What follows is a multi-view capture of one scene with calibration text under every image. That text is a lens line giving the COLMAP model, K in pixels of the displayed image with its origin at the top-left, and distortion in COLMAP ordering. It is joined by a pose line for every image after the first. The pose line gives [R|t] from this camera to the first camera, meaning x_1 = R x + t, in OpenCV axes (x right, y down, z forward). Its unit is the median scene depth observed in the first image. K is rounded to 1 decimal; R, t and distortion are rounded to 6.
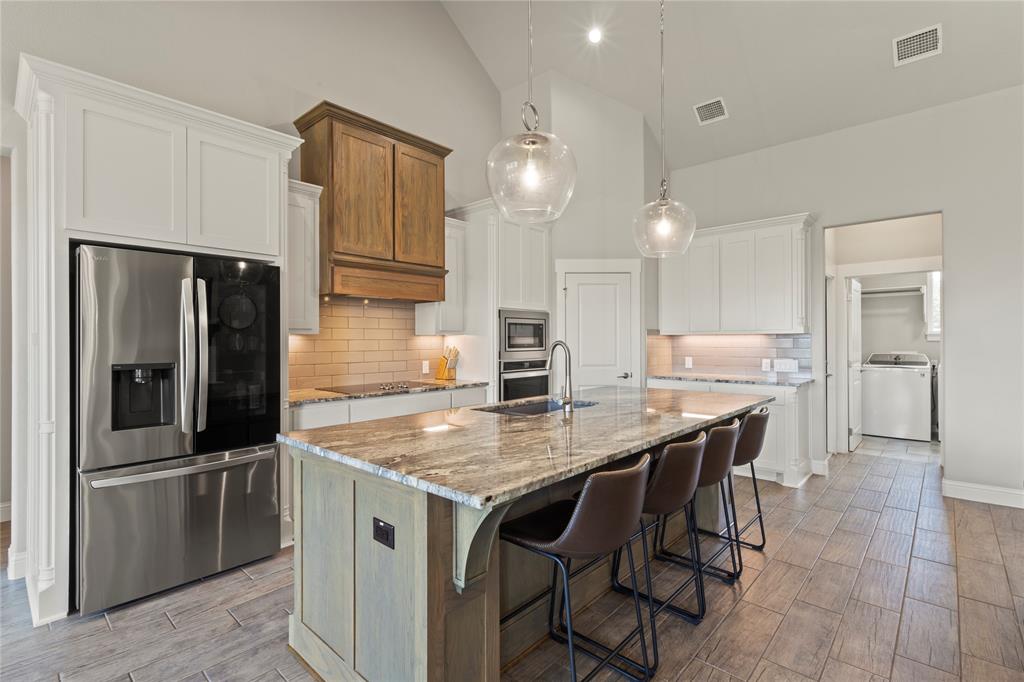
lens RADIAL K [[474.2, 0, 499.7], [0, 474.2, 341.4], [0, 0, 1]] dist [0.000088, -0.000010]
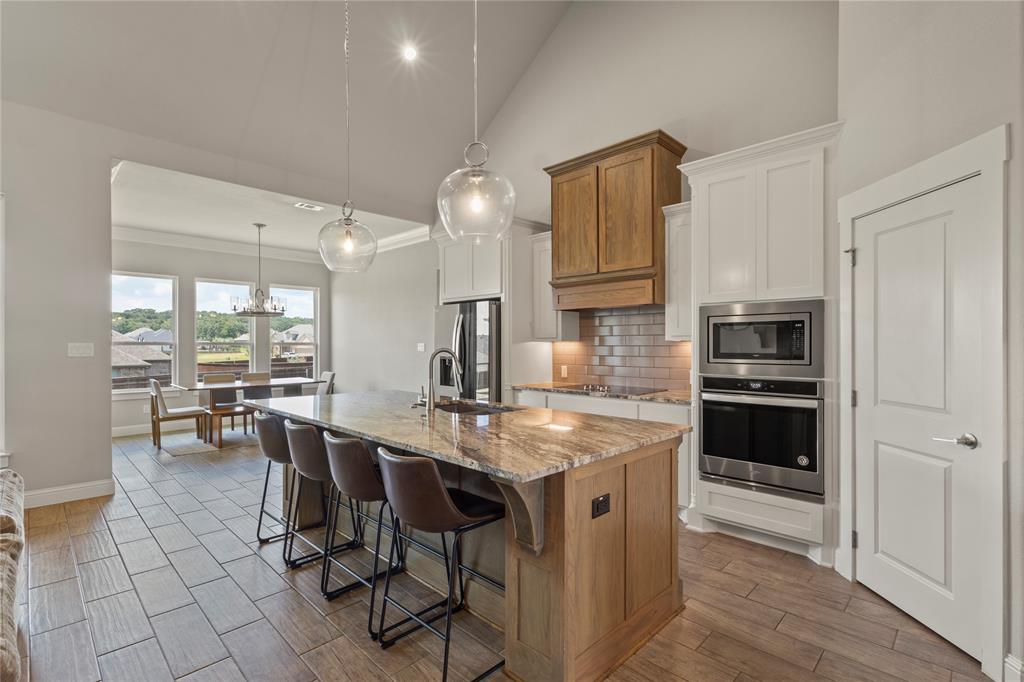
lens RADIAL K [[474.2, 0, 499.7], [0, 474.2, 341.4], [0, 0, 1]] dist [0.000088, -0.000010]
pose [[-0.039036, -0.003061, -0.999233, 0.848491], [-0.002080, 0.999993, -0.002982, -0.009958], [0.999236, 0.001962, -0.039042, 0.797681]]
